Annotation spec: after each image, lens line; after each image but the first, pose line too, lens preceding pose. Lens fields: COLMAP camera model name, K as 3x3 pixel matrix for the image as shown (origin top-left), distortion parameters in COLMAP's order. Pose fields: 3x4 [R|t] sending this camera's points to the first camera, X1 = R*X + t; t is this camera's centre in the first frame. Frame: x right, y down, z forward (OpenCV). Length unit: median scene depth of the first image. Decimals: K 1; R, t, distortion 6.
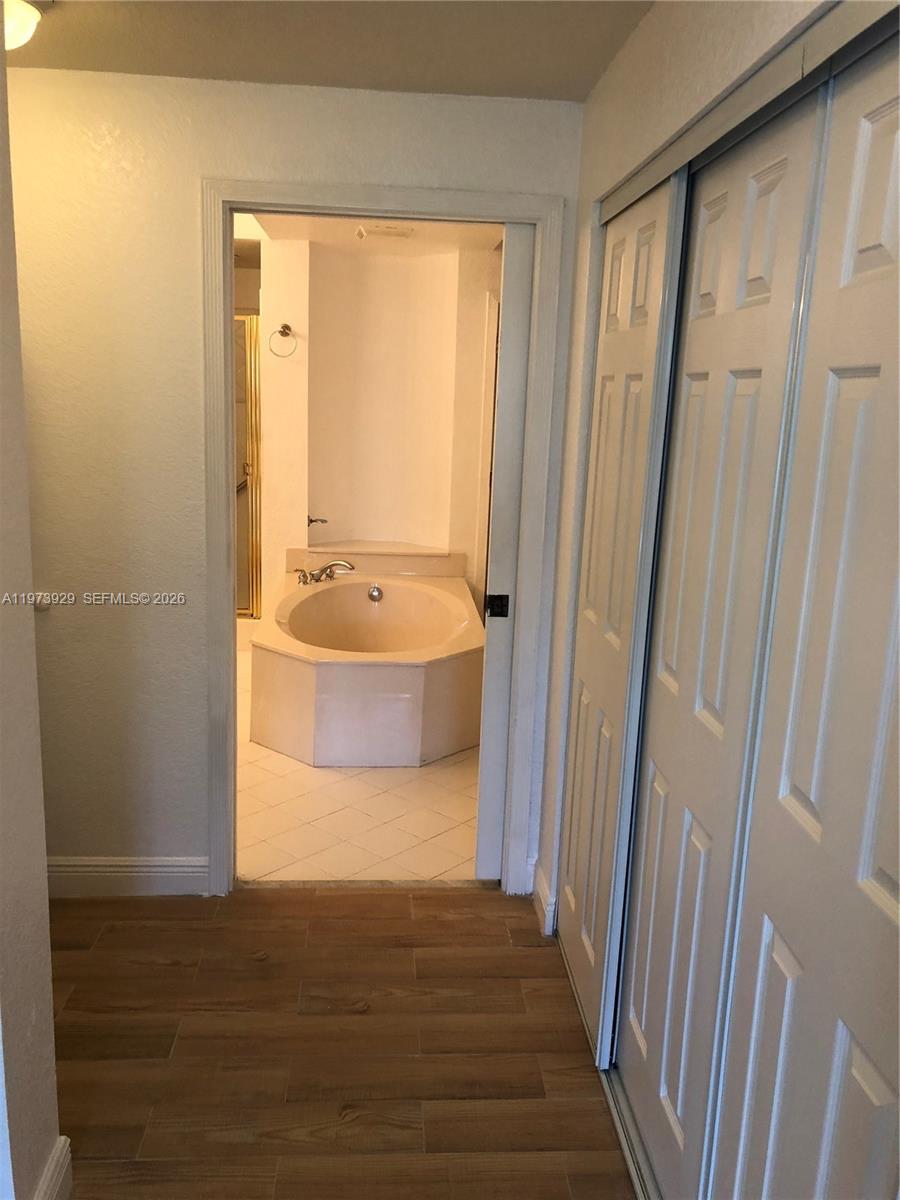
lens RADIAL K [[997.0, 0, 458.8], [0, 997.0, 595.8], [0, 0, 1]] dist [0.025958, -0.004368]
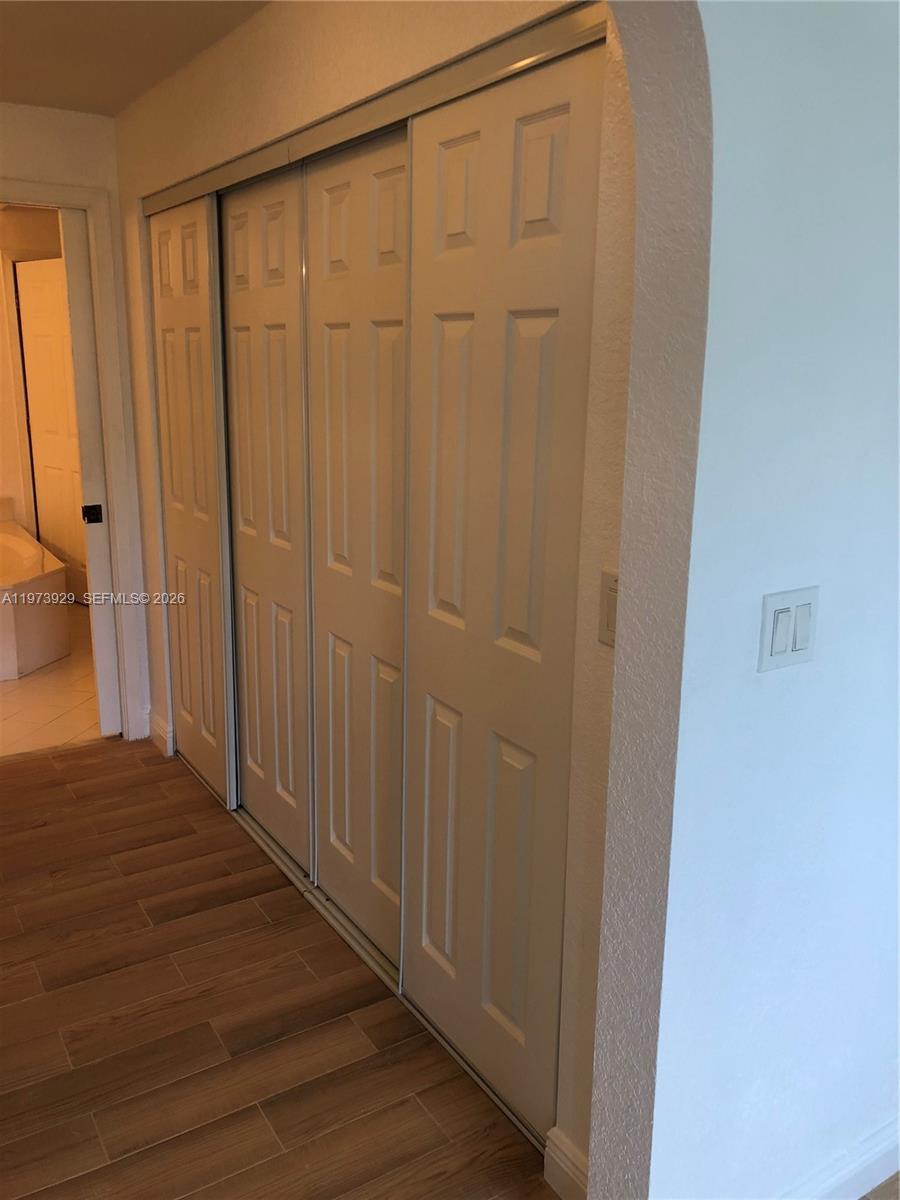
lens RADIAL K [[997.0, 0, 450.6], [0, 997.0, 592.0], [0, 0, 1]] dist [0.025958, -0.004368]
pose [[0.883851, -0.136856, 0.447300, -0.180501], [0.117198, 0.990532, 0.071484, 0.090243], [-0.452848, -0.010758, 0.891523, -0.429539]]
